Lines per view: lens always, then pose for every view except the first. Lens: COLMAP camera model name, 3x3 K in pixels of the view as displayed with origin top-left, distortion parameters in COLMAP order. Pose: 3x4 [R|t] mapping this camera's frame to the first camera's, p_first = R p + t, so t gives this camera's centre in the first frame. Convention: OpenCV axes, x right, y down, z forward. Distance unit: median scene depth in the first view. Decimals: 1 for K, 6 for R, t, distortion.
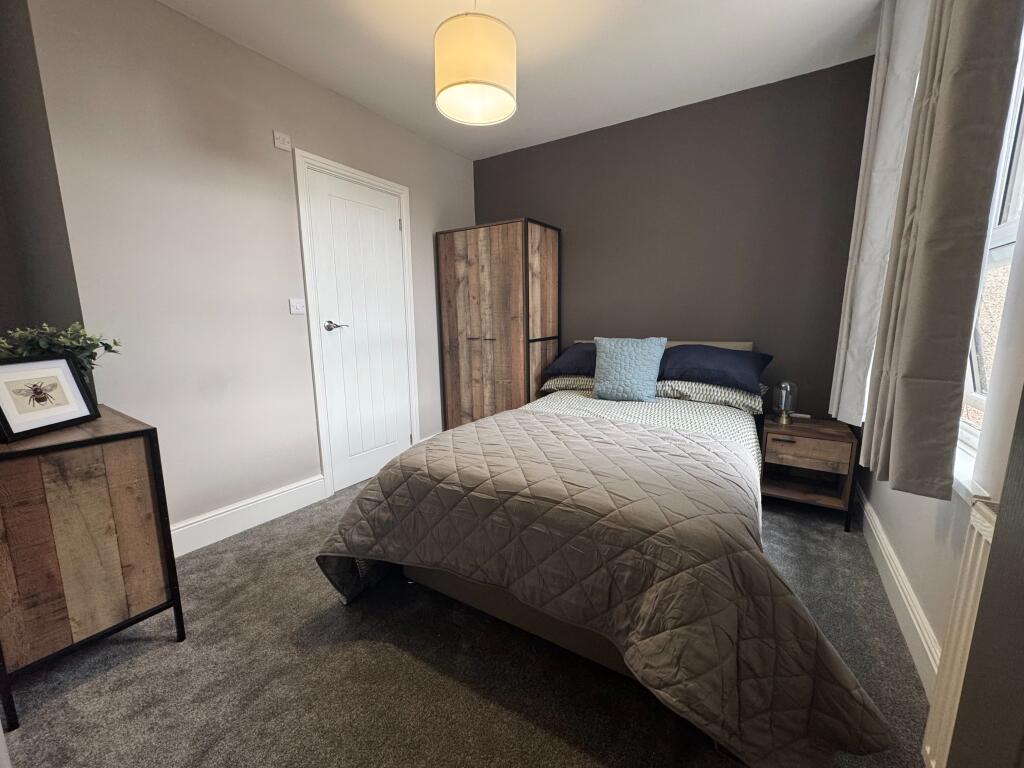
lens RADIAL K [[406.3, 0, 509.1], [0, 406.3, 381.9], [0, 0, 1]] dist [-0.001141, 0.000192]
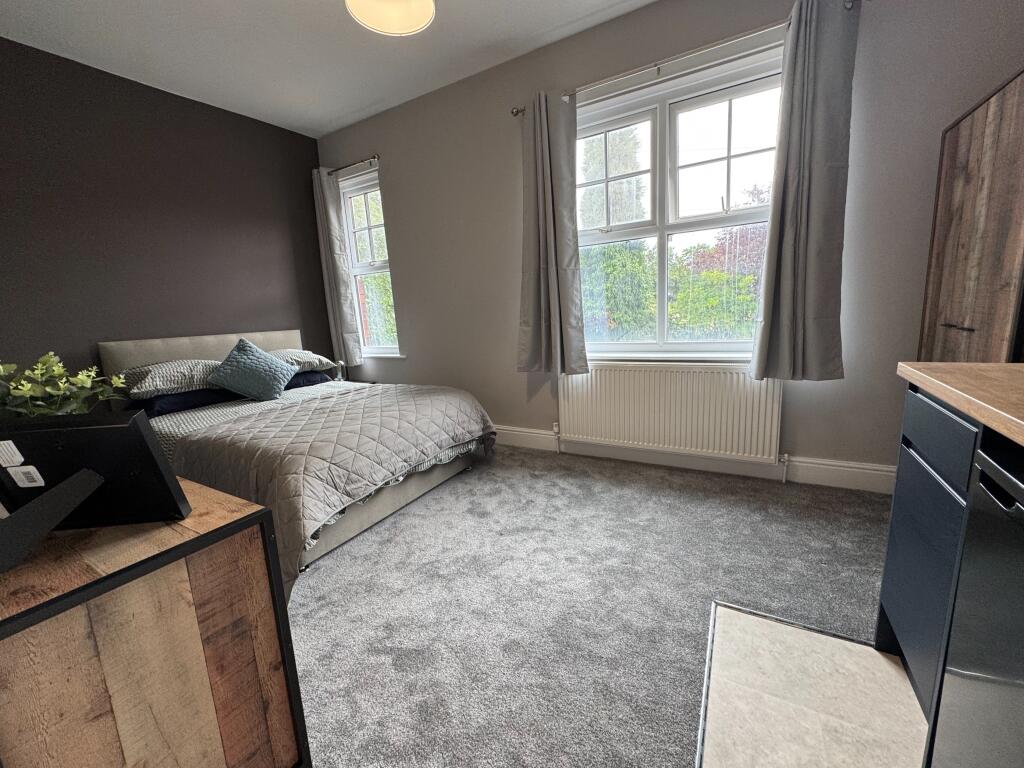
lens RADIAL K [[406.3, 0, 504.9], [0, 406.3, 381.8], [0, 0, 1]] dist [-0.001141, 0.000192]
pose [[0.047023, 0.199001, -0.978871, 0.428356], [-0.101510, 0.975833, 0.193507, -0.079700], [0.993723, 0.090266, 0.066087, 0.404644]]
